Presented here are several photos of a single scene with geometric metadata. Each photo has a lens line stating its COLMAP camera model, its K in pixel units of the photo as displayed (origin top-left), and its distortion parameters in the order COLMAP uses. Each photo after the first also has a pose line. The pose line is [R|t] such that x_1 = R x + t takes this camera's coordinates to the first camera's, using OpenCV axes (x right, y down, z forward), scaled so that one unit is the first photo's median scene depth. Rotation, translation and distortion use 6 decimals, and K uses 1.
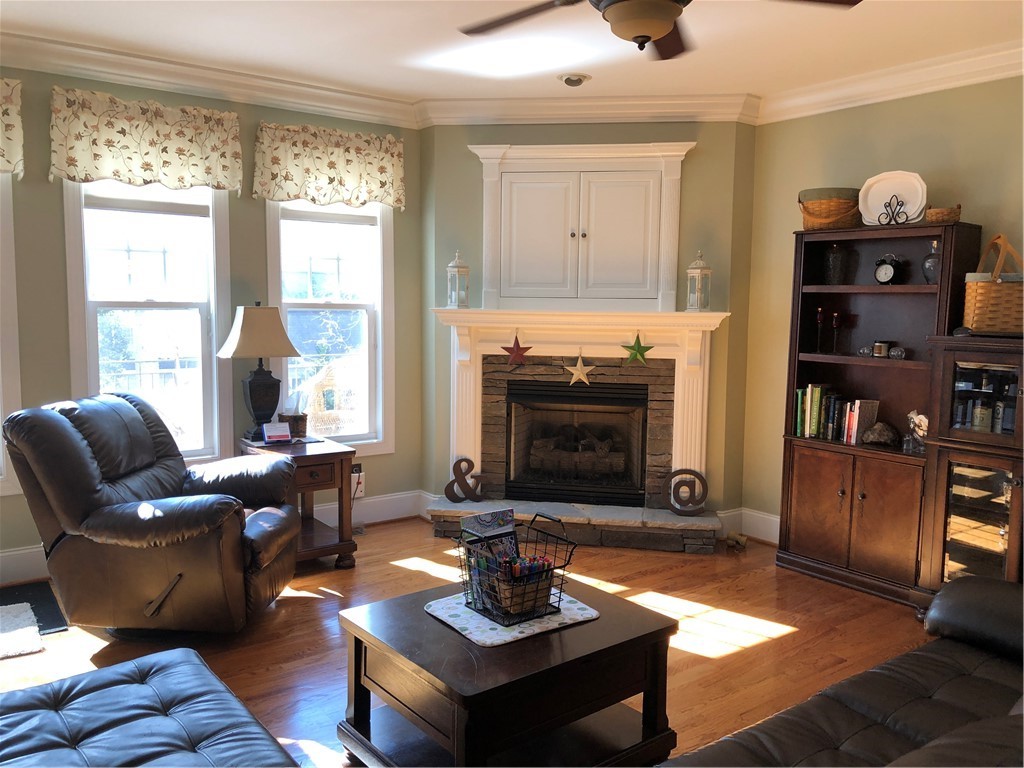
lens RADIAL K [[831.9, 0, 512.1], [0, 831.9, 382.1], [0, 0, 1]] dist [0.063959, -0.105369]
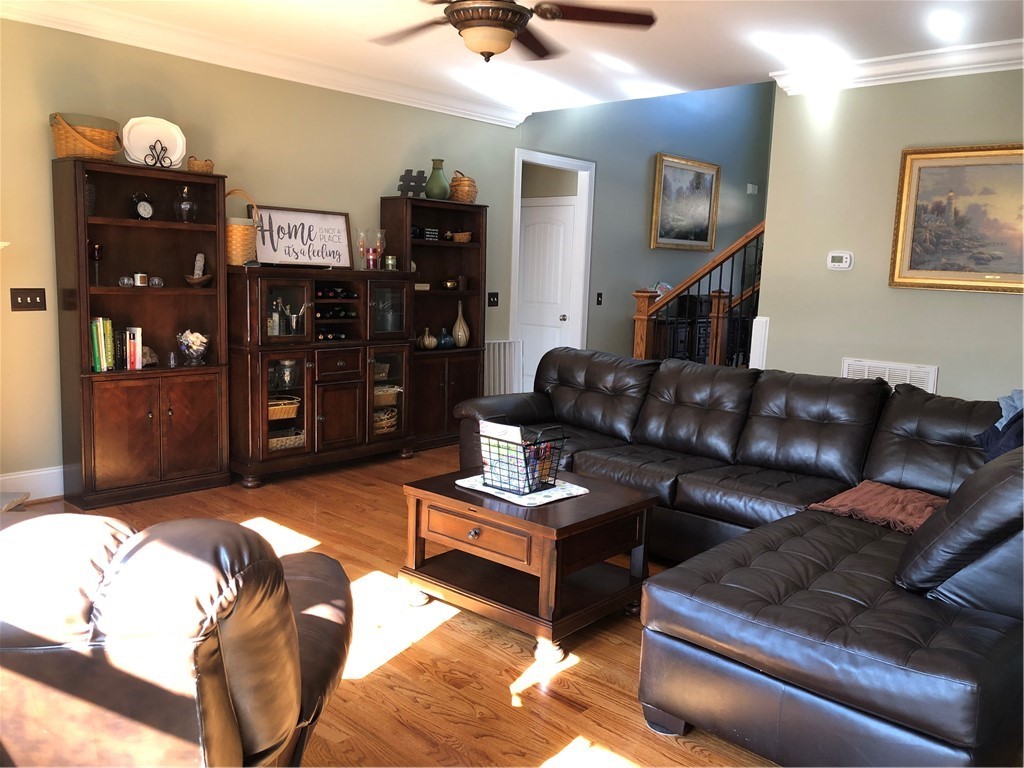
lens RADIAL K [[831.9, 0, 511.9], [0, 831.9, 388.7], [0, 0, 1]] dist [0.063959, -0.105369]
pose [[-0.194275, -0.161399, 0.967578, -0.660242], [0.052880, 0.983214, 0.174625, -0.057865], [-0.979521, 0.085090, -0.182479, 0.659182]]
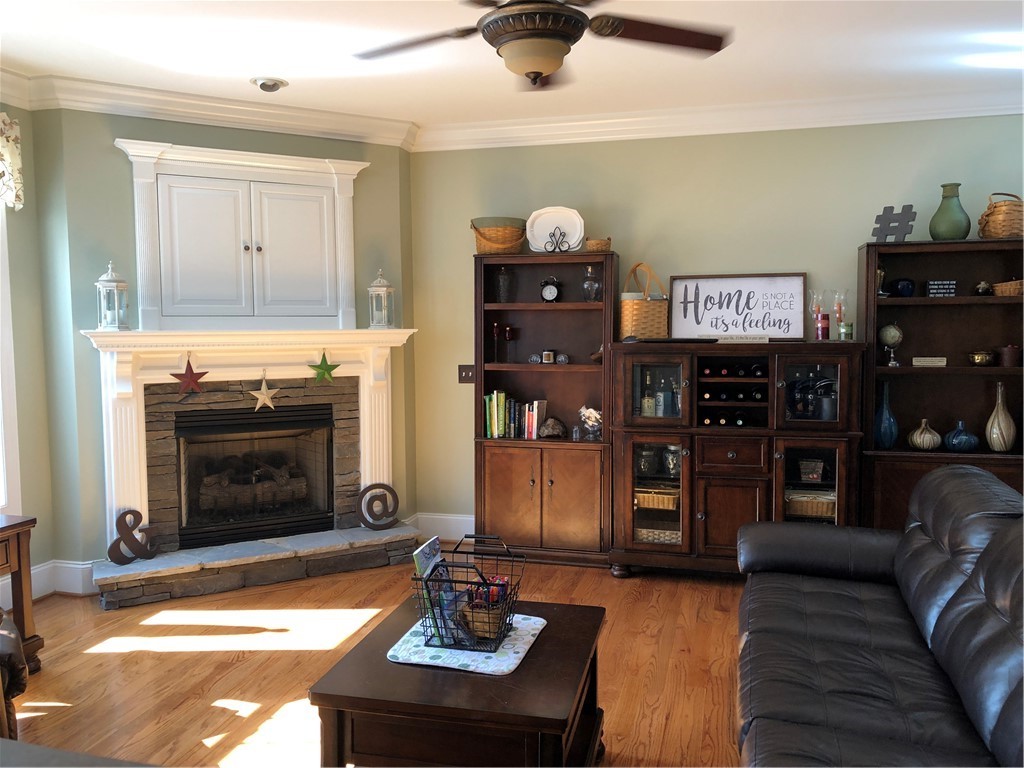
lens RADIAL K [[831.9, 0, 519.1], [0, 831.9, 379.1], [0, 0, 1]] dist [0.063959, -0.105369]
pose [[0.777542, -0.062824, 0.625685, -0.292567], [0.075804, 0.997105, 0.005915, -0.015854], [-0.624245, 0.042830, 0.780053, 0.101348]]
